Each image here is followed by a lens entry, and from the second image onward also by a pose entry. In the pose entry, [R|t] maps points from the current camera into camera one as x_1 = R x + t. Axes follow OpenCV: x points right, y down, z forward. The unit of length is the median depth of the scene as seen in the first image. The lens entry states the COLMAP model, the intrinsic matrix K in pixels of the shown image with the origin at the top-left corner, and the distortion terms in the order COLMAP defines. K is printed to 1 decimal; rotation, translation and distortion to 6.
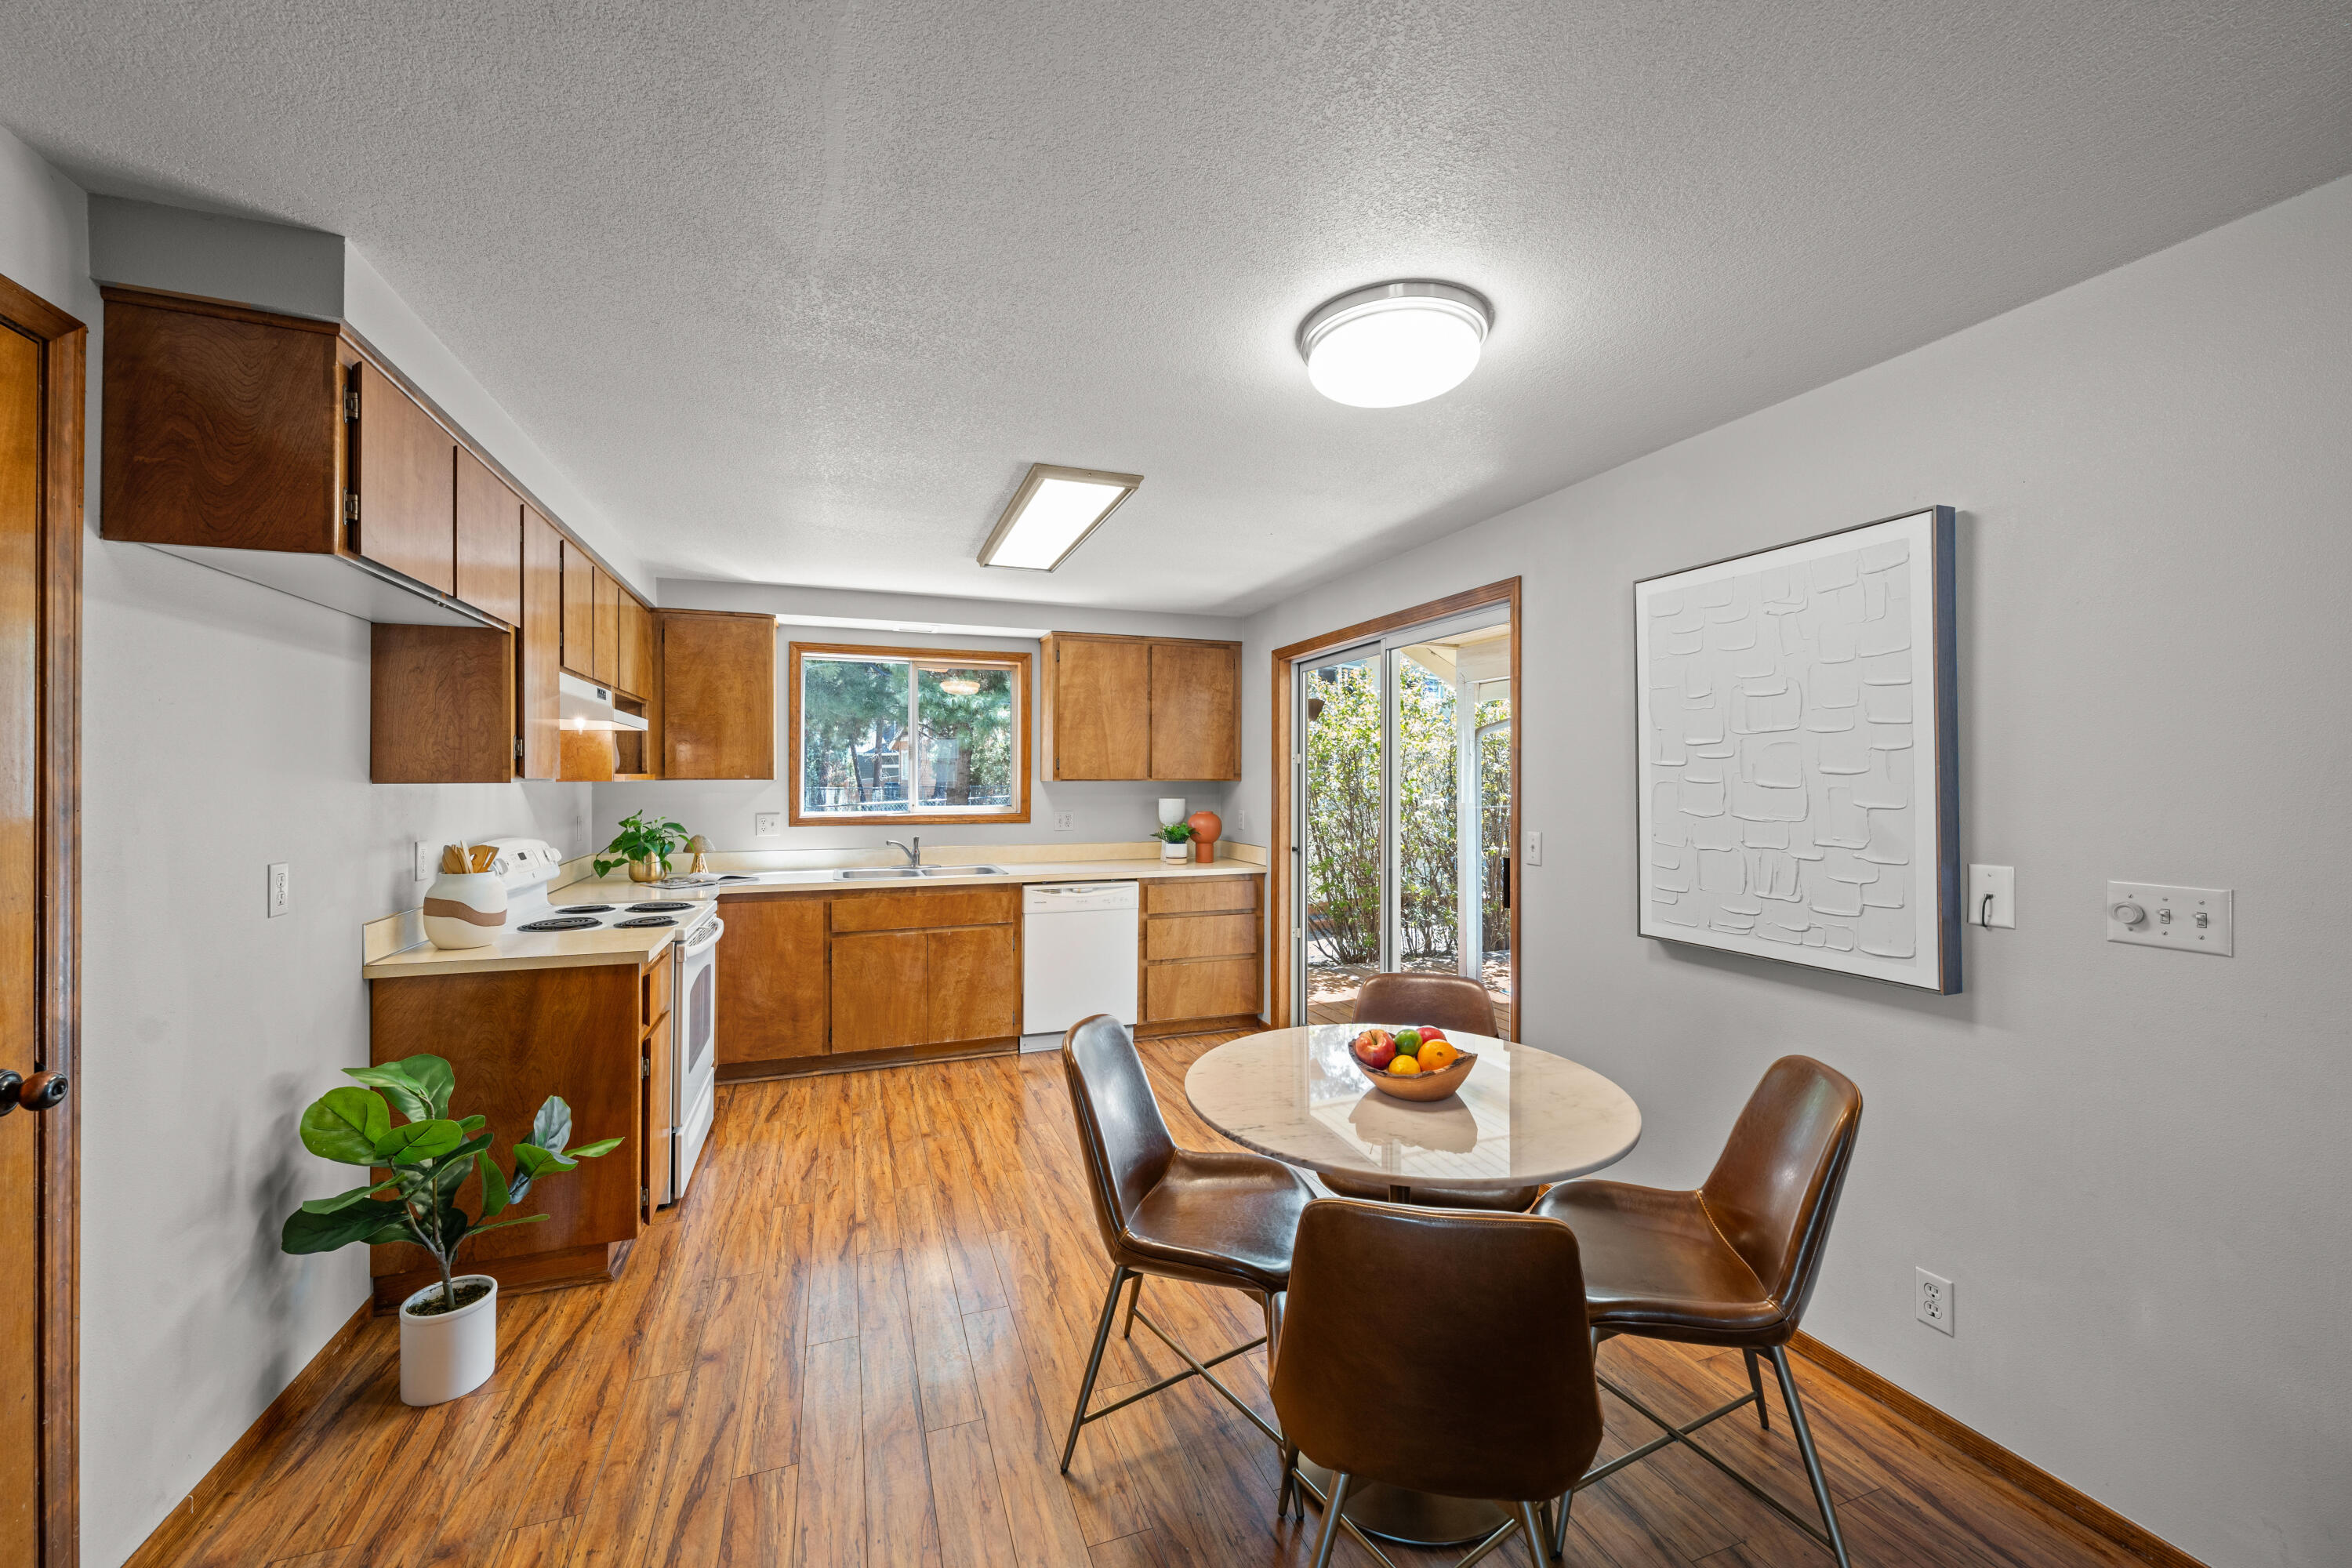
lens RADIAL K [[902.4, 0, 1170.3], [0, 902.4, 774.3], [0, 0, 1]] dist [-0.000321, -0.000043]
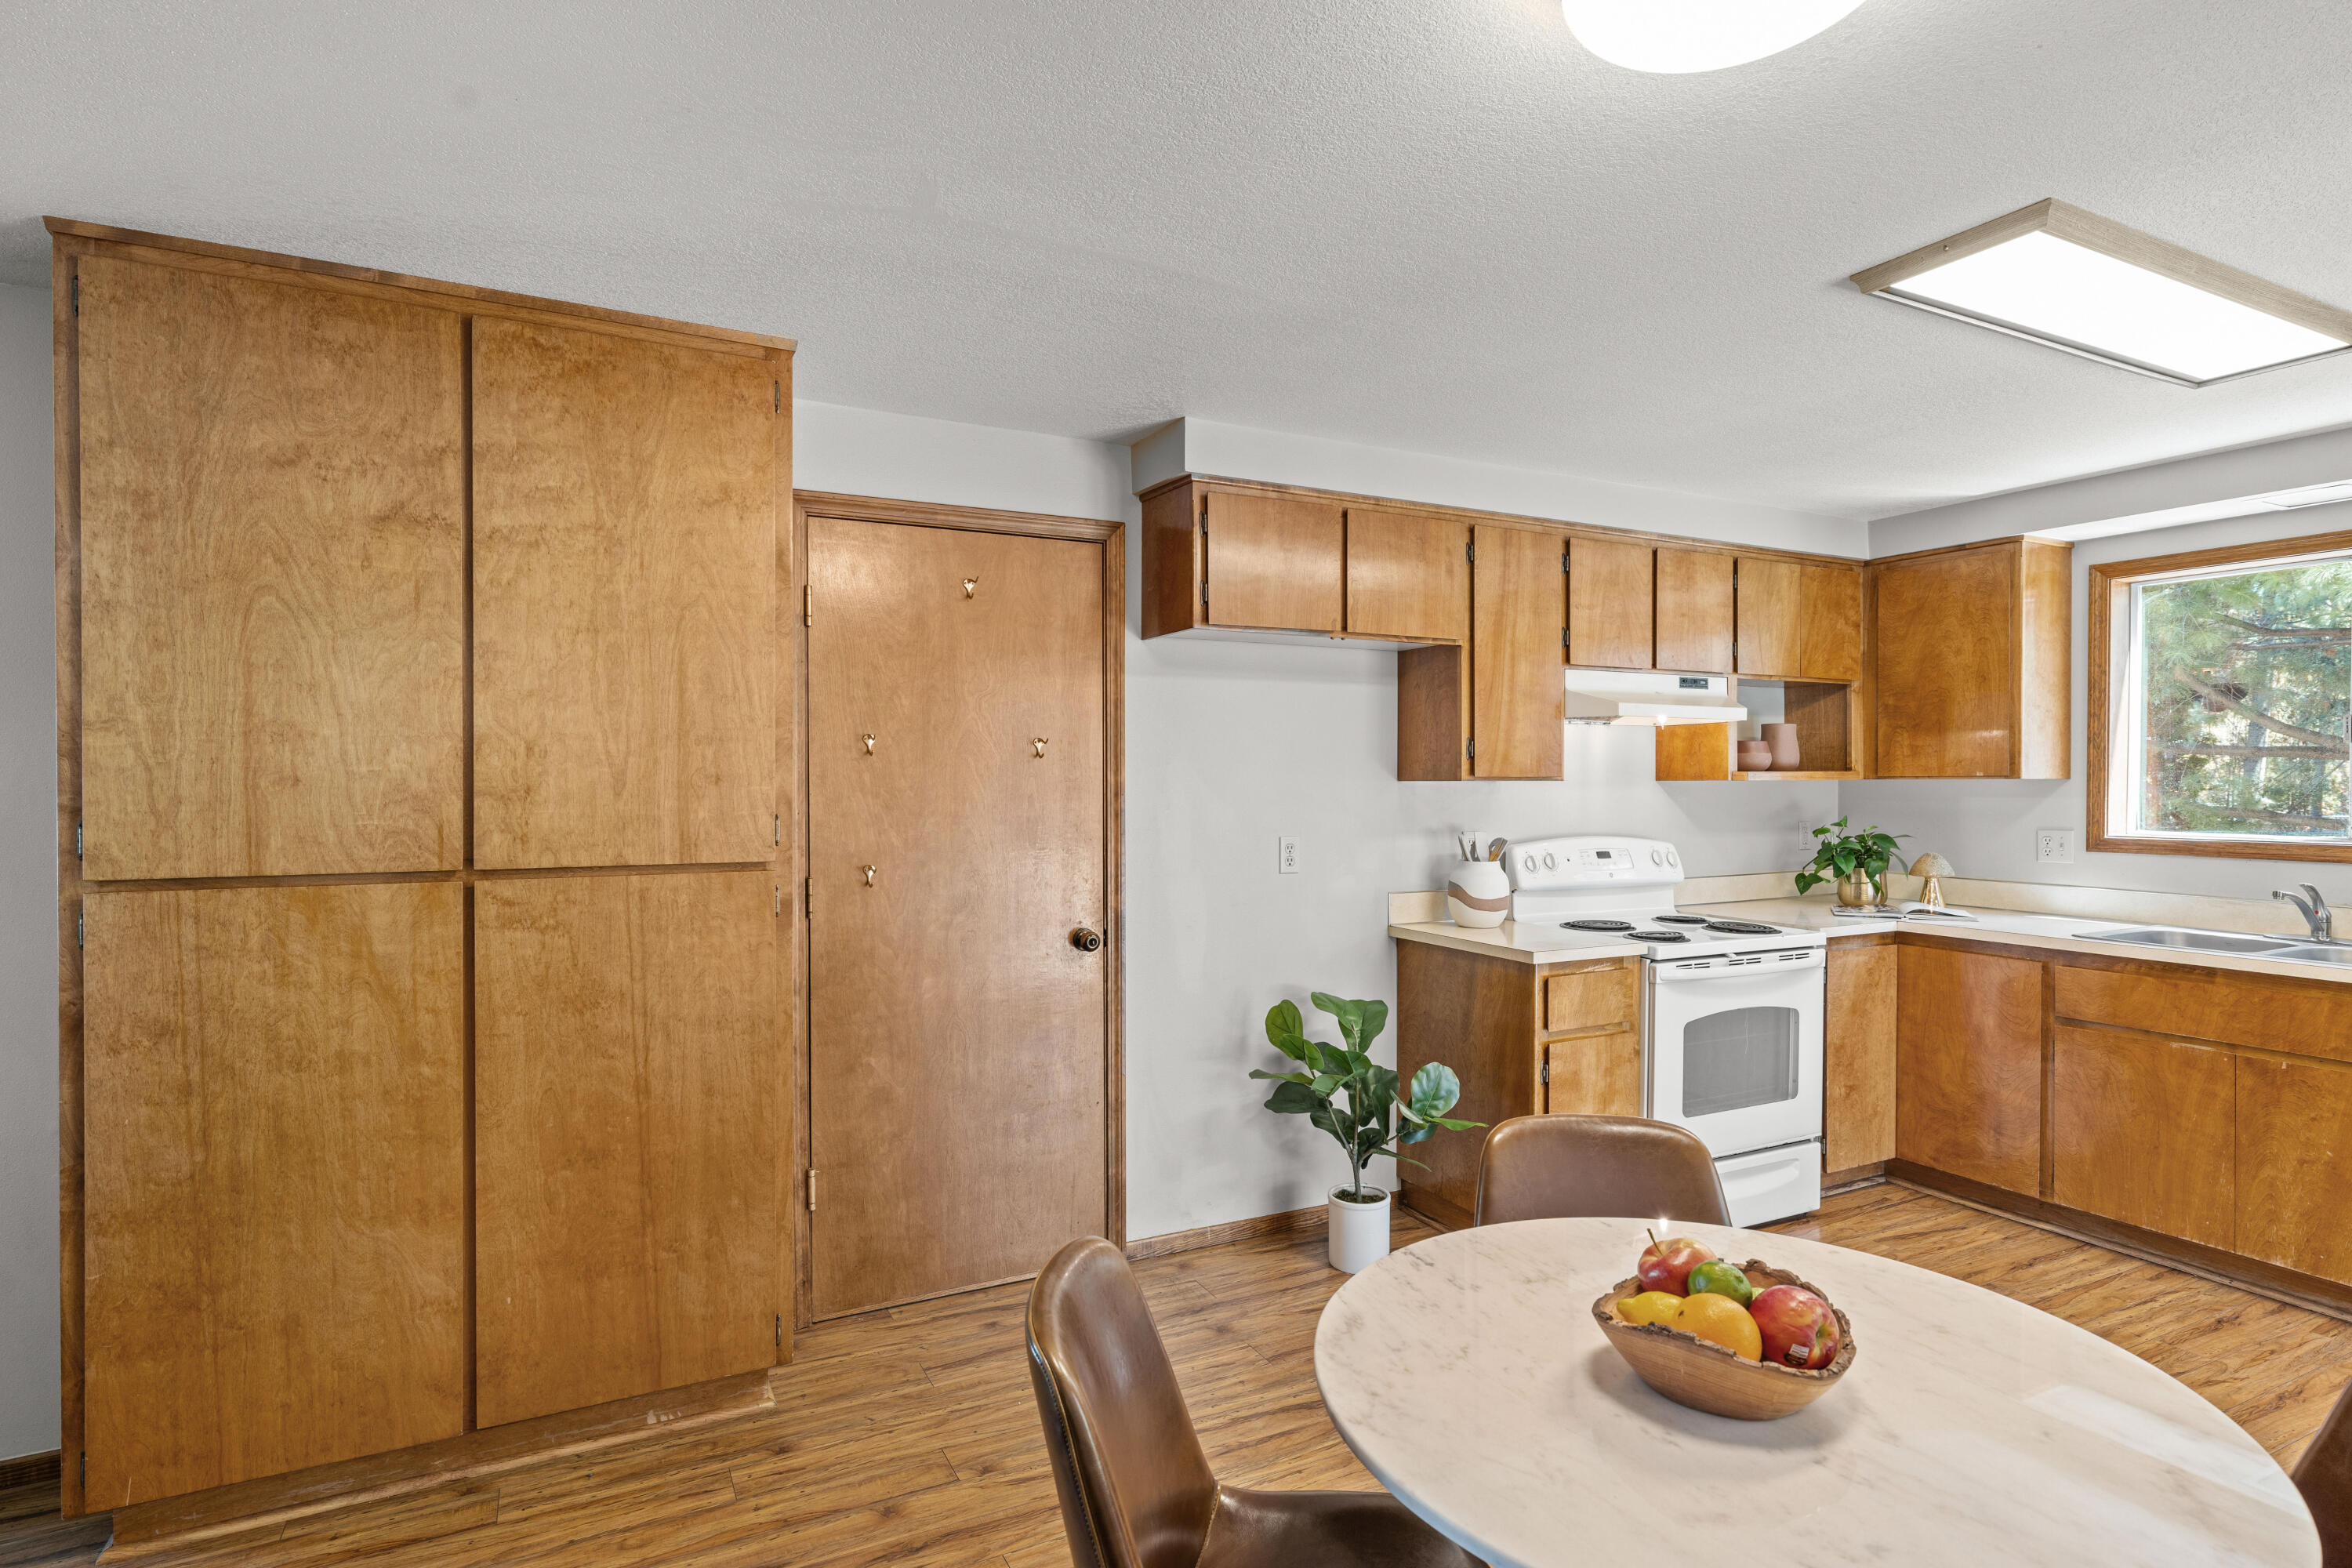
lens RADIAL K [[1198.2, 0, 1176.0], [0, 1198.2, 784.0], [0, 0, 1]] dist [0.000966, -0.000467]
pose [[0.123202, 0.004832, -0.992370, 0.380015], [0.004750, 0.999974, 0.005459, 0.002101], [0.992370, -0.005386, 0.123176, 0.260029]]
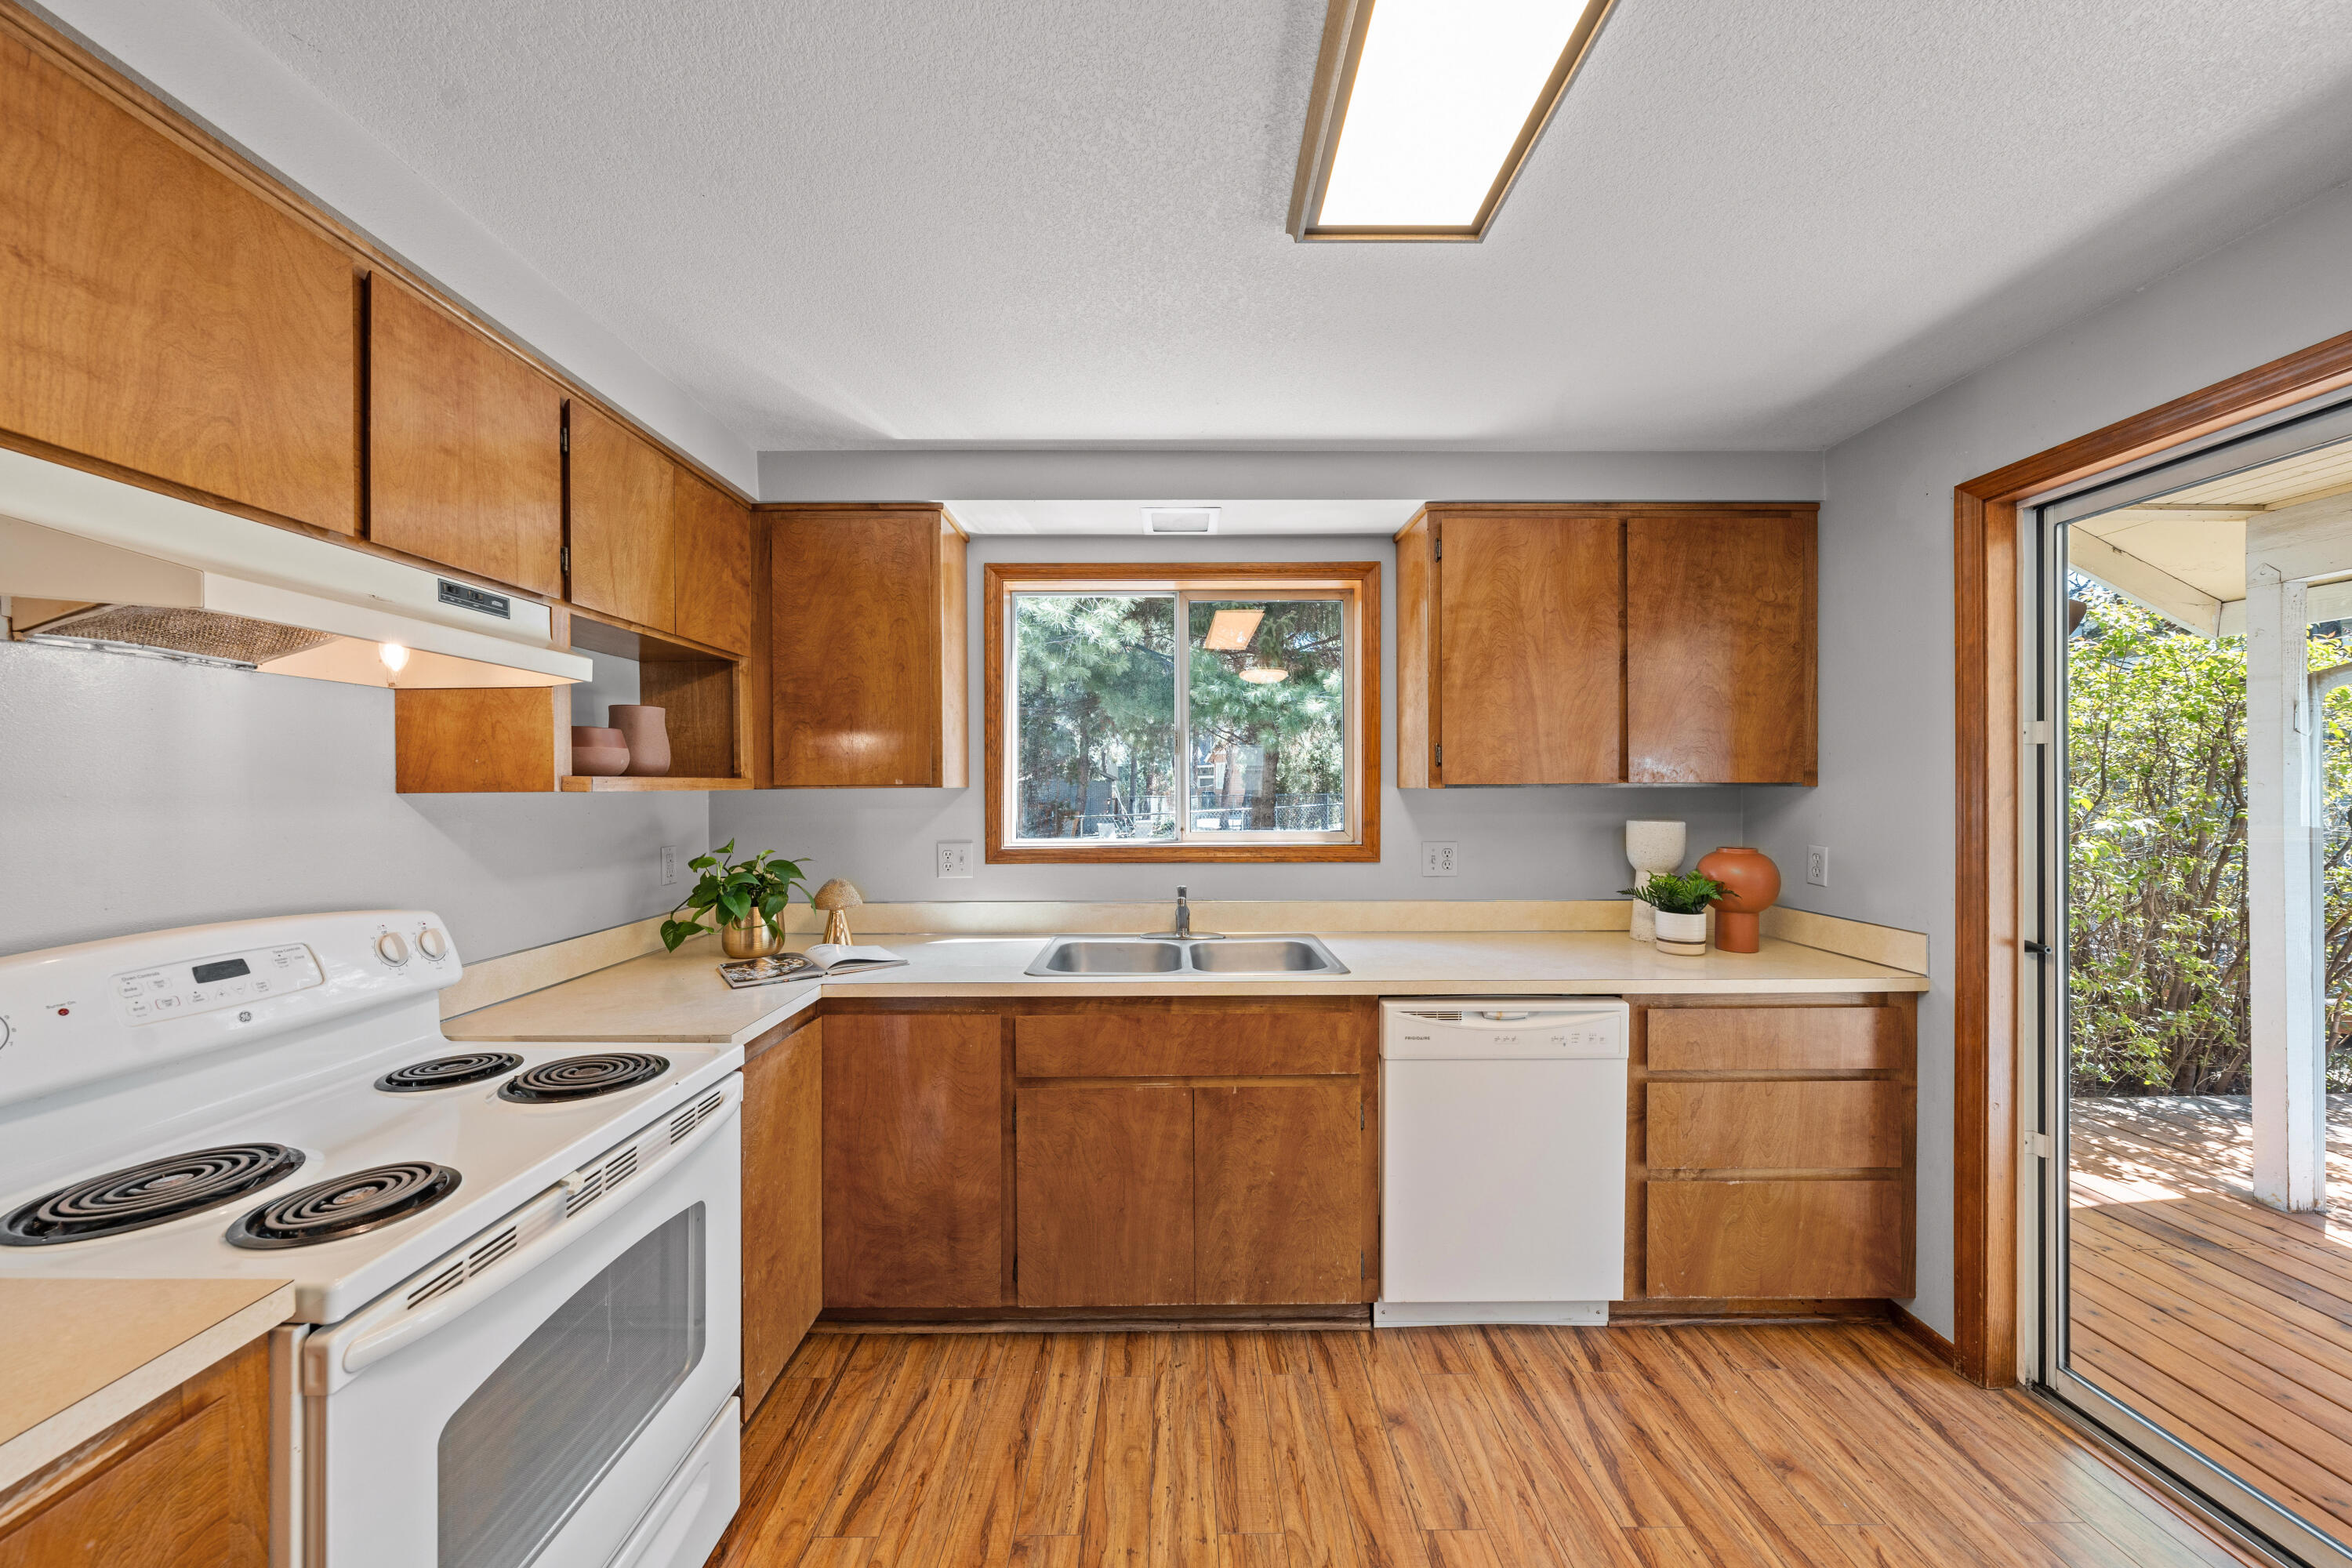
lens RADIAL K [[802.8, 0, 1168.1], [0, 802.8, 791.8], [0, 0, 1]] dist [-0.001563, -0.000086]
pose [[0.938527, -0.002599, -0.345196, -0.124633], [0.006264, 0.999935, 0.009504, 0.004876], [0.345149, -0.011082, 0.938482, 0.567977]]
